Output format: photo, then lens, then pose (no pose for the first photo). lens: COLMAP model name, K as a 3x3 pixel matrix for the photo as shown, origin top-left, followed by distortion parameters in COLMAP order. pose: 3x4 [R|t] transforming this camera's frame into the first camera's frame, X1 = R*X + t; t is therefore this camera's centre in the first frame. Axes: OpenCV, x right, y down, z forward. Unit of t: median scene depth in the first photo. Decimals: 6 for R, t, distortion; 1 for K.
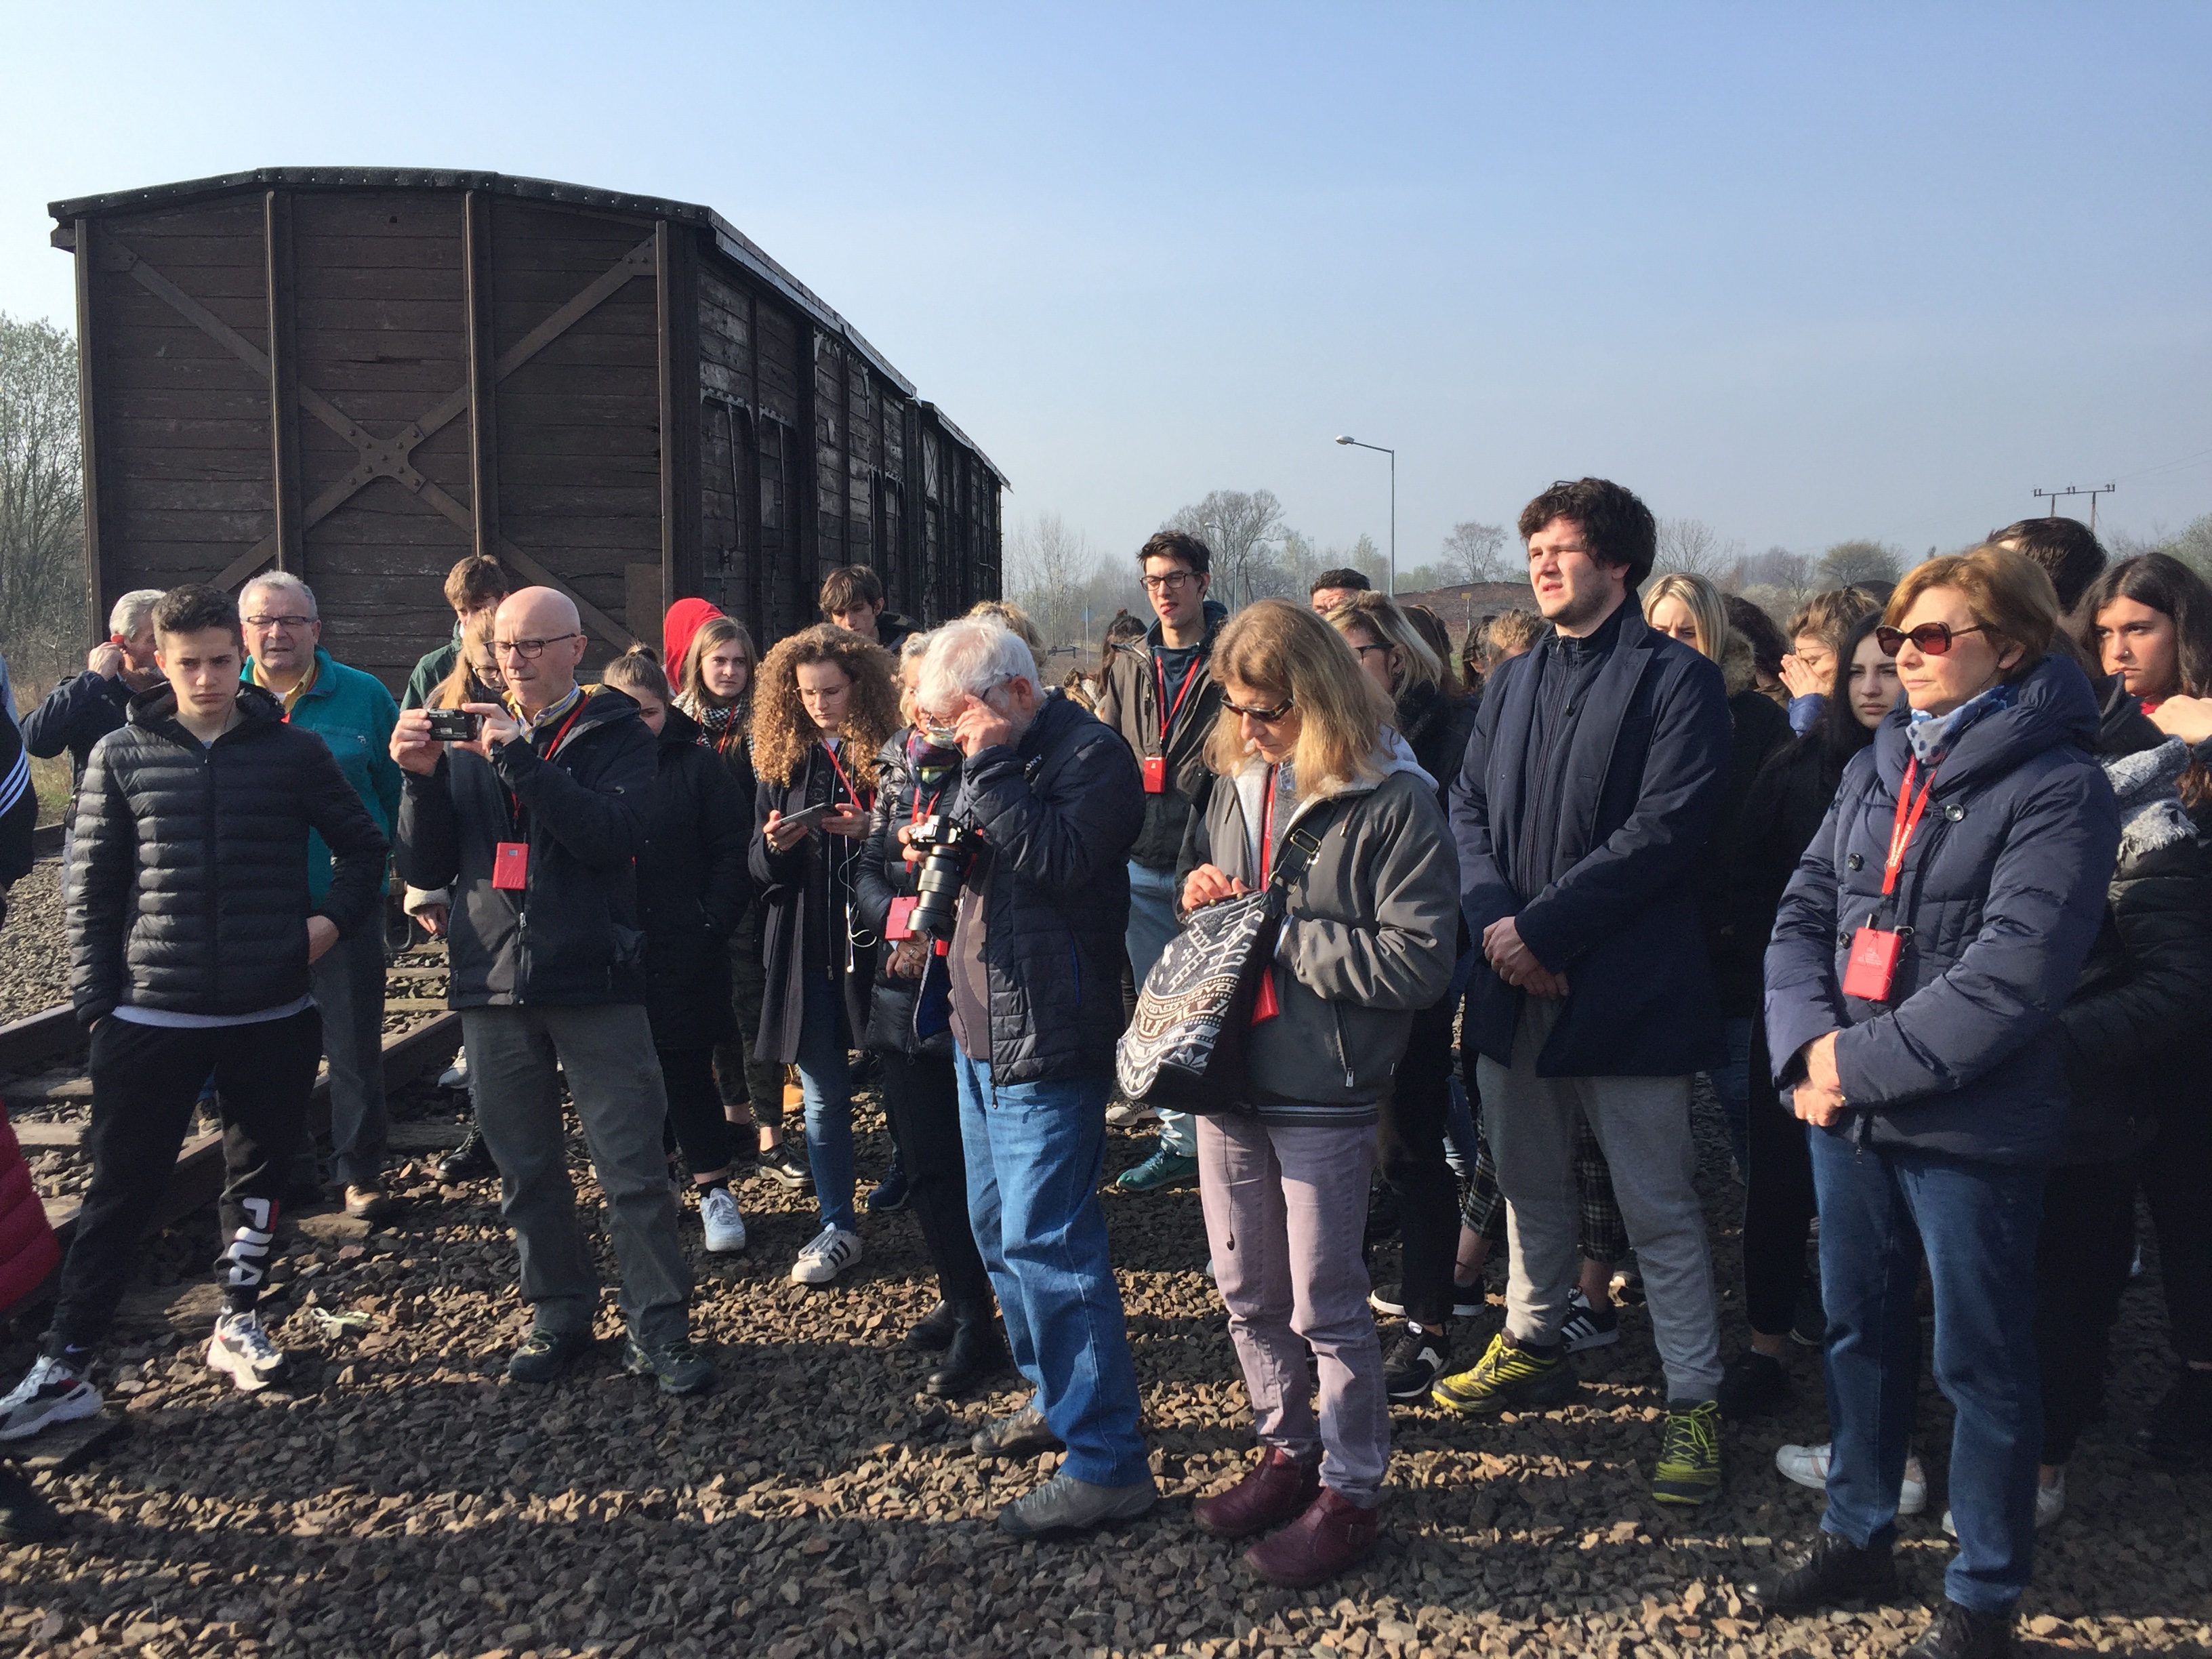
lens RADIAL K [[1872.4, 0, 1104.4], [0, 1872.4, 827.1], [0, 0, 1]] dist [0.043545, 0.003370]
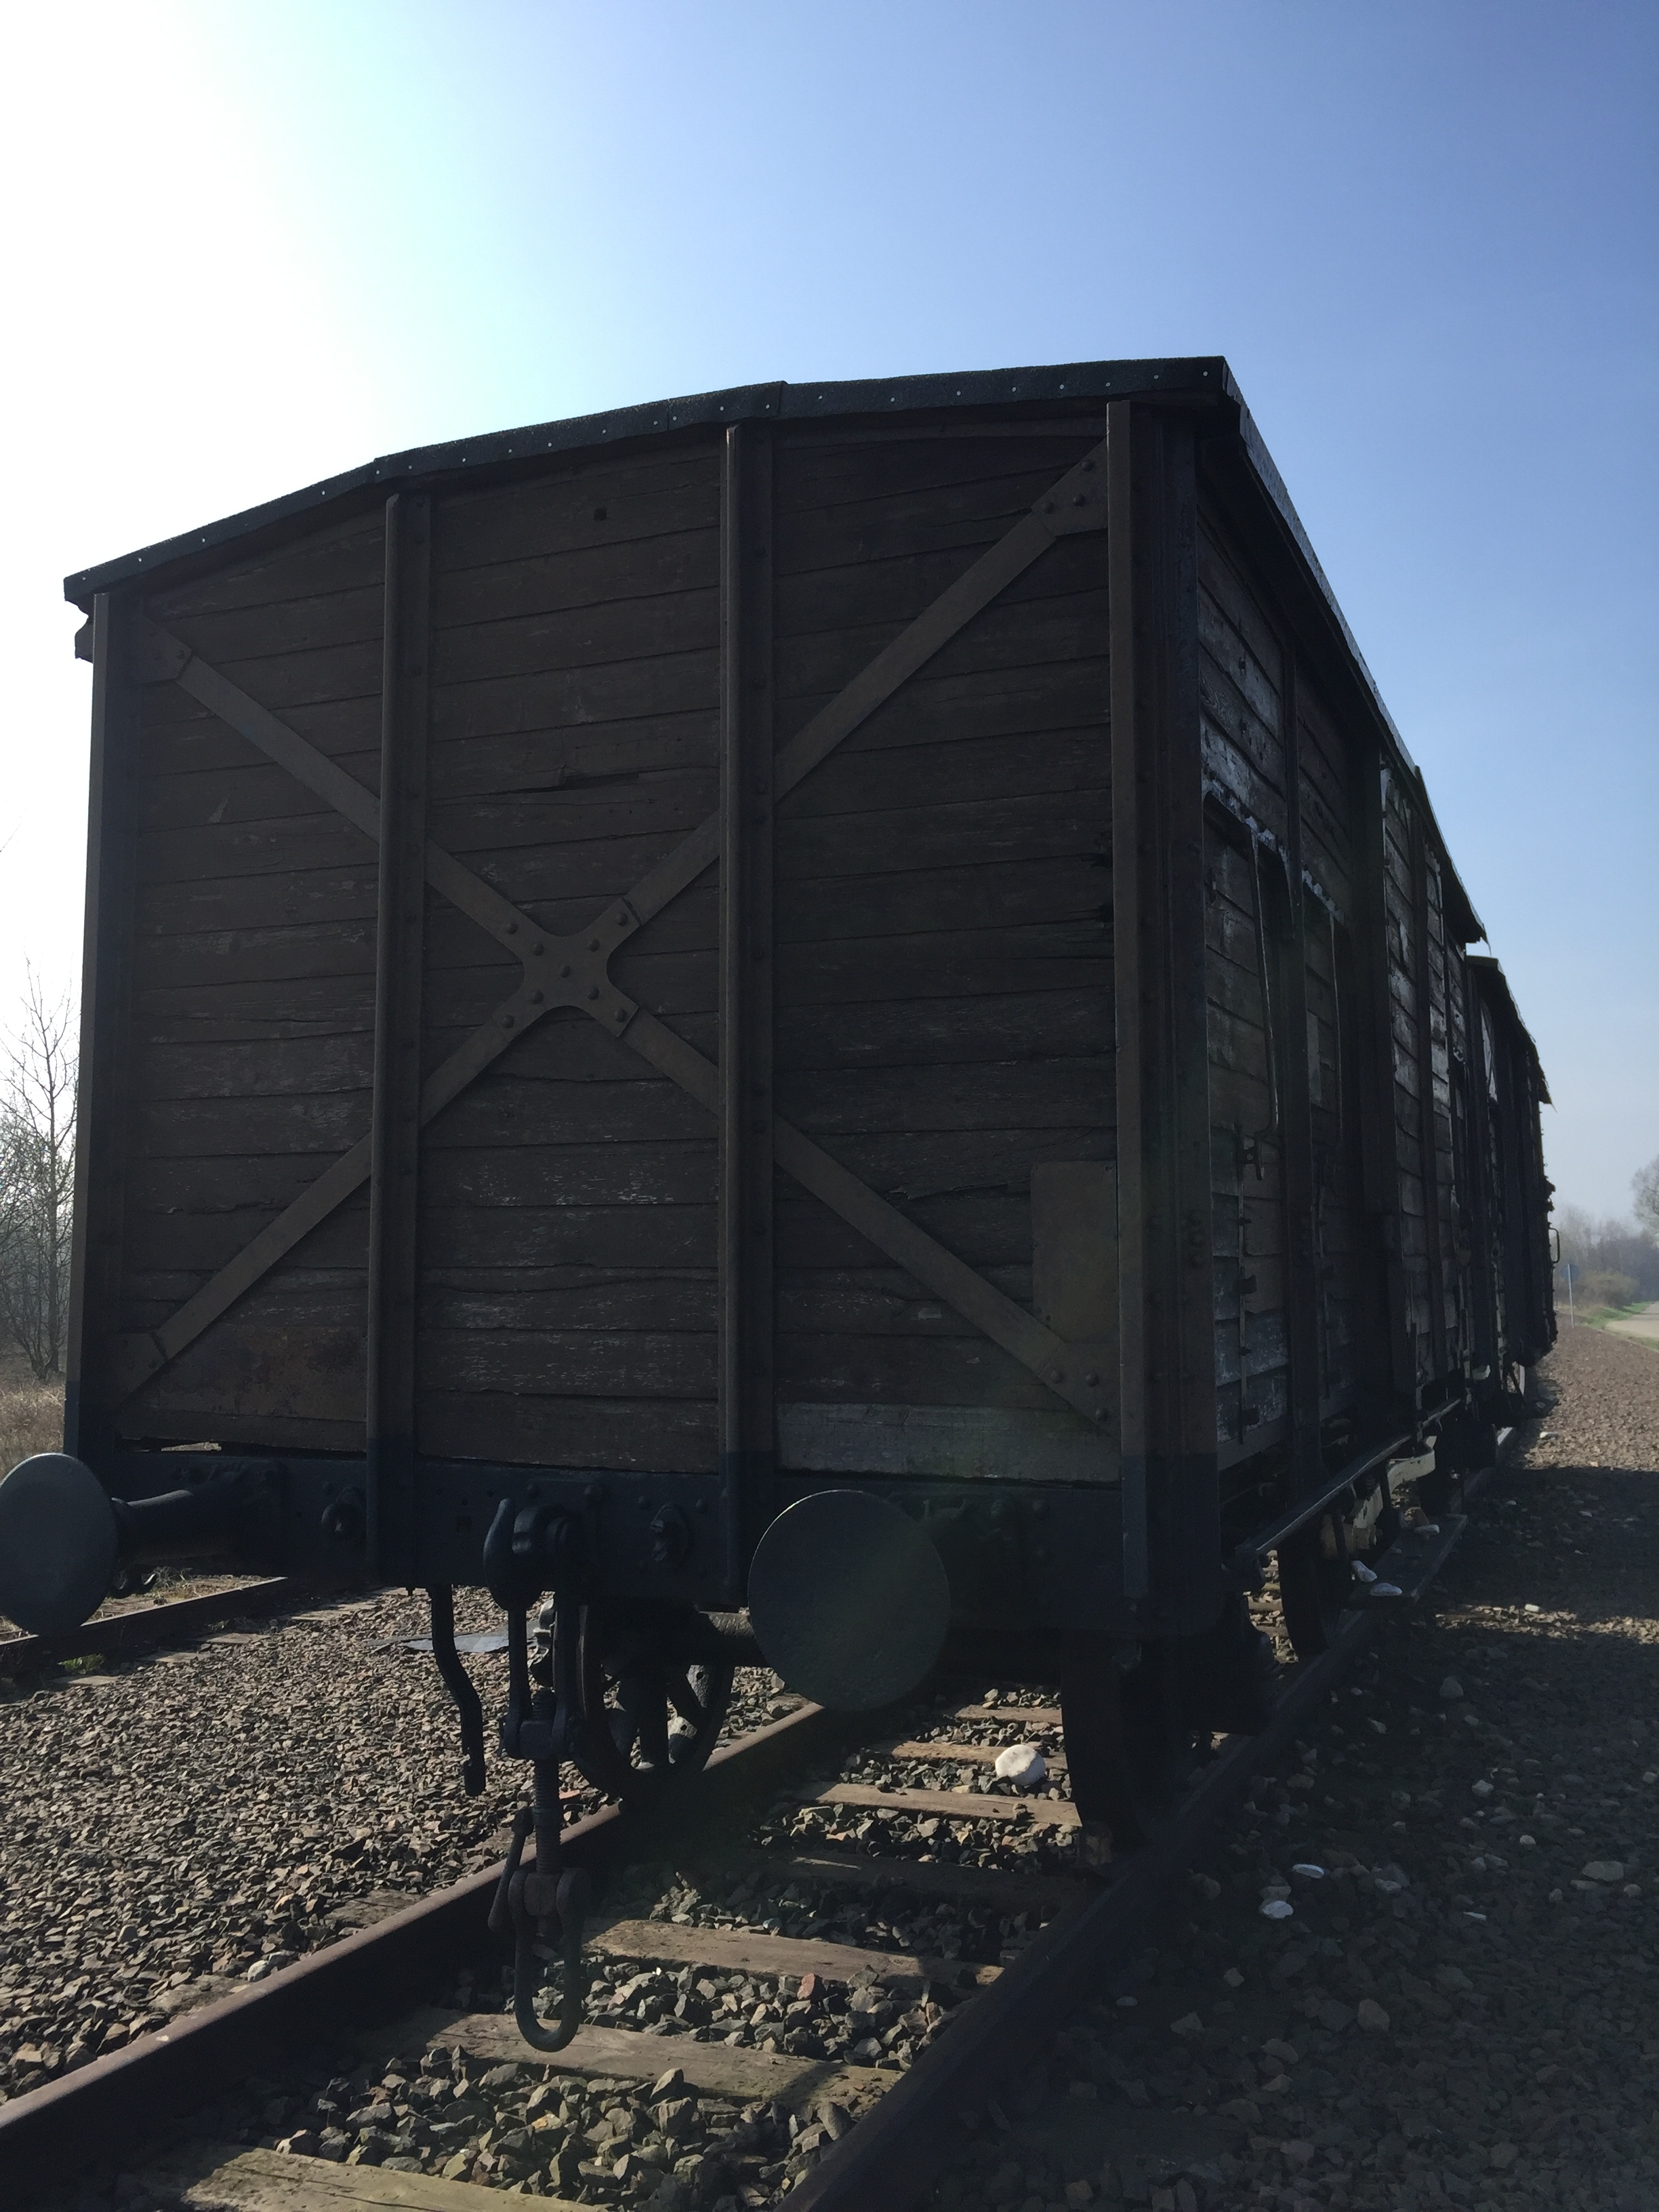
lens RADIAL K [[1872.4, 0, 827.2], [0, 1872.4, 1104.5], [0, 0, 1]] dist [0.043545, 0.003370]
pose [[0.931454, -0.046022, -0.360936, -0.141599], [-0.026111, 0.980957, -0.192464, -0.068463], [0.362920, 0.188696, 0.912514, 0.583044]]
